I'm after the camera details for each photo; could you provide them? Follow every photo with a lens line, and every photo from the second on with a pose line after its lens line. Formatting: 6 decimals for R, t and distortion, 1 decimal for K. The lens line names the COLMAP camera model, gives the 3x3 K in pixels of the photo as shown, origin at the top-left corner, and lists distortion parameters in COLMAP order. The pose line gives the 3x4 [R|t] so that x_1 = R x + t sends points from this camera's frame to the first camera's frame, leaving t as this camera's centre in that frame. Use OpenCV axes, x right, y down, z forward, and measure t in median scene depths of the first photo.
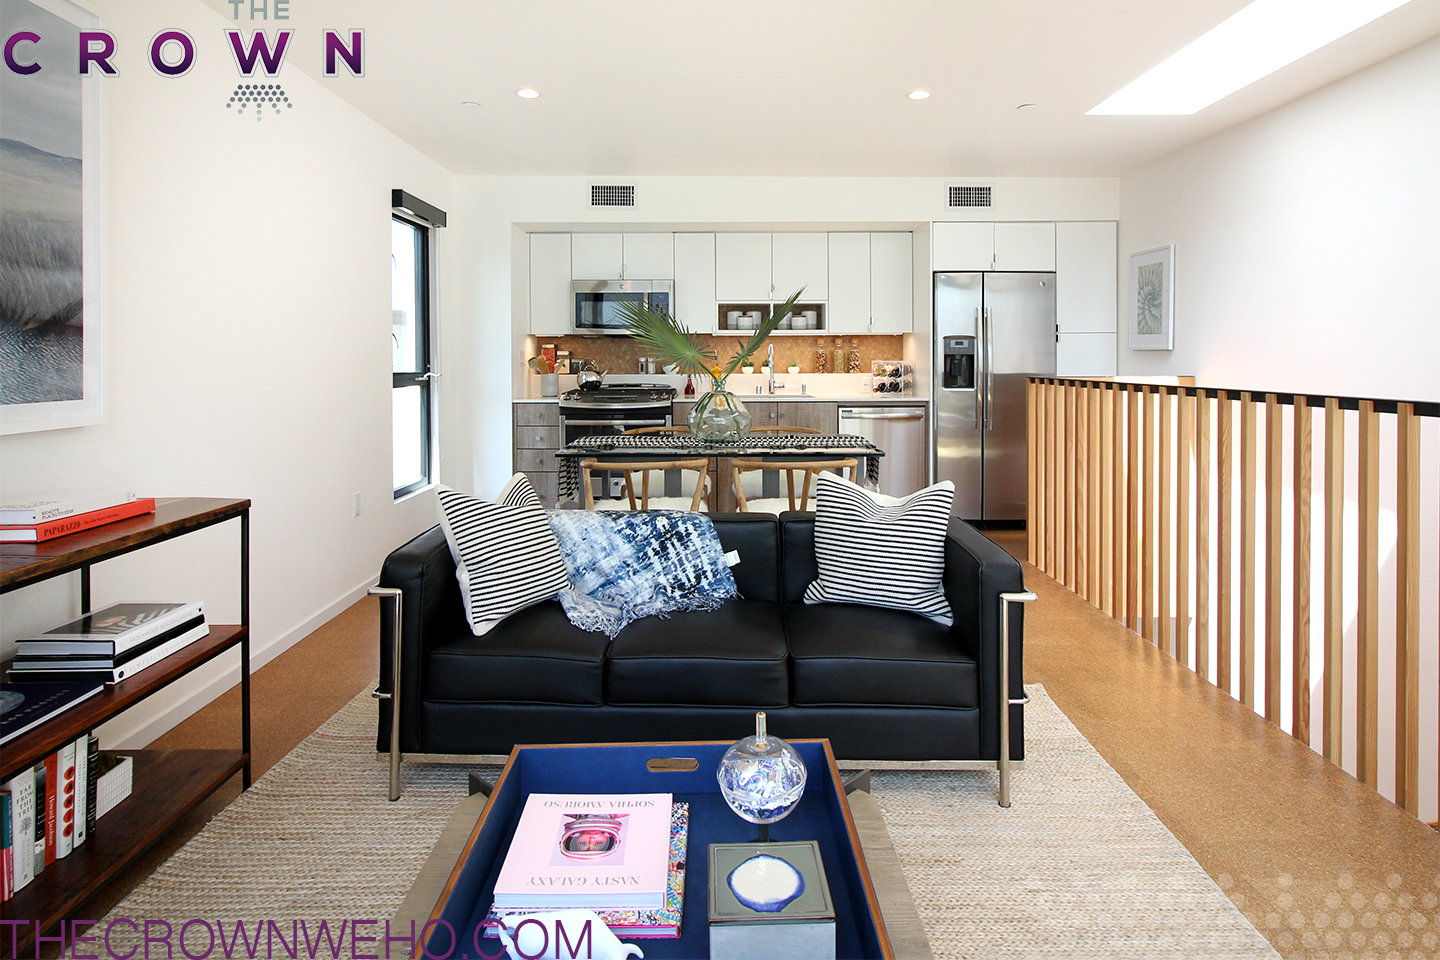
lens RADIAL K [[804.8, 0, 719.6], [0, 804.8, 368.4], [0, 0, 1]] dist [0.007234, 0.000662]
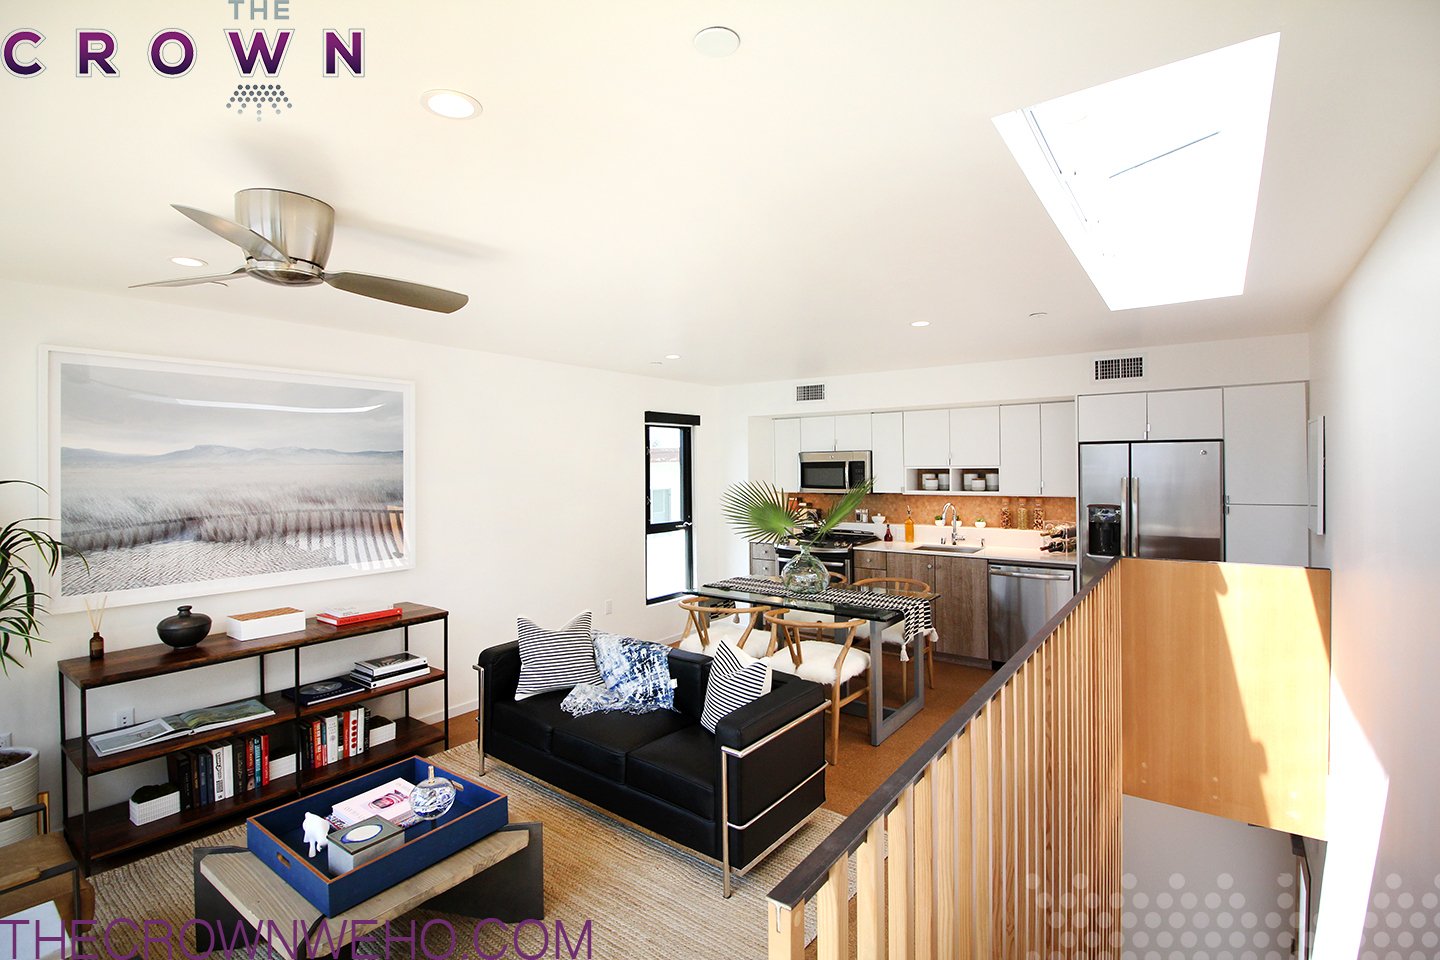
lens RADIAL K [[668.4, 0, 724.8], [0, 668.4, 463.8], [0, 0, 1]] dist [-0.001817, -0.000229]
pose [[0.800550, -0.007138, -0.599223, 0.419992], [-0.001530, 0.999901, -0.013955, -0.079844], [0.599264, 0.012088, 0.800460, 0.020220]]
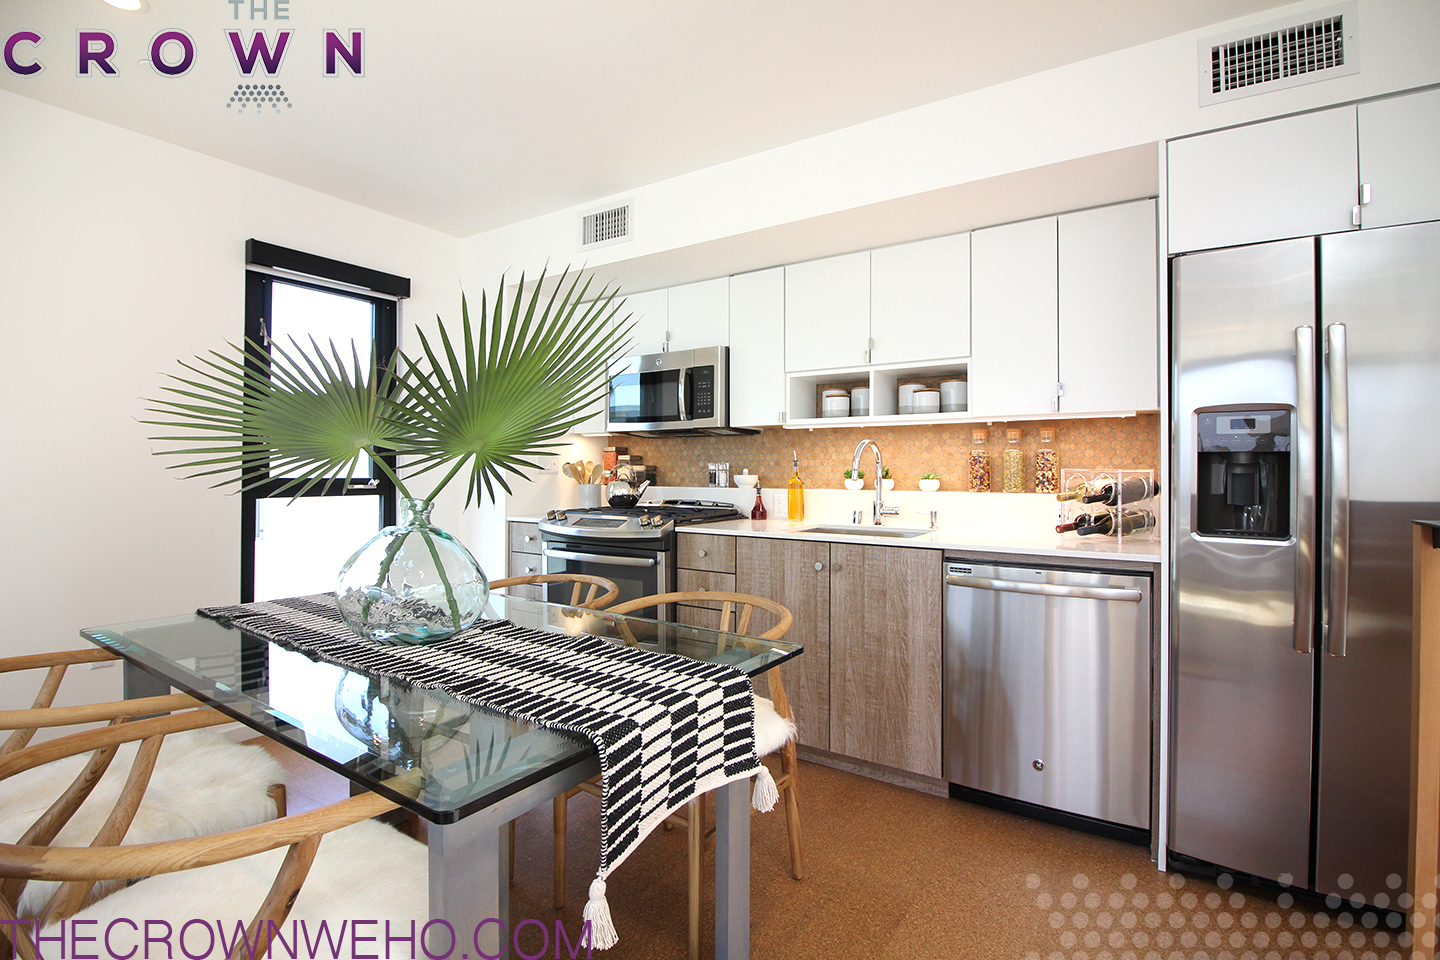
lens RADIAL K [[662.0, 0, 720.0], [0, 662.0, 465.7], [0, 0, 1]] dist [-0.000415, -0.012492]
pose [[0.828723, 0.001308, -0.559657, 0.264591], [-0.014925, 0.999693, -0.019764, -0.000414], [0.559459, 0.024731, 0.828489, 0.586711]]
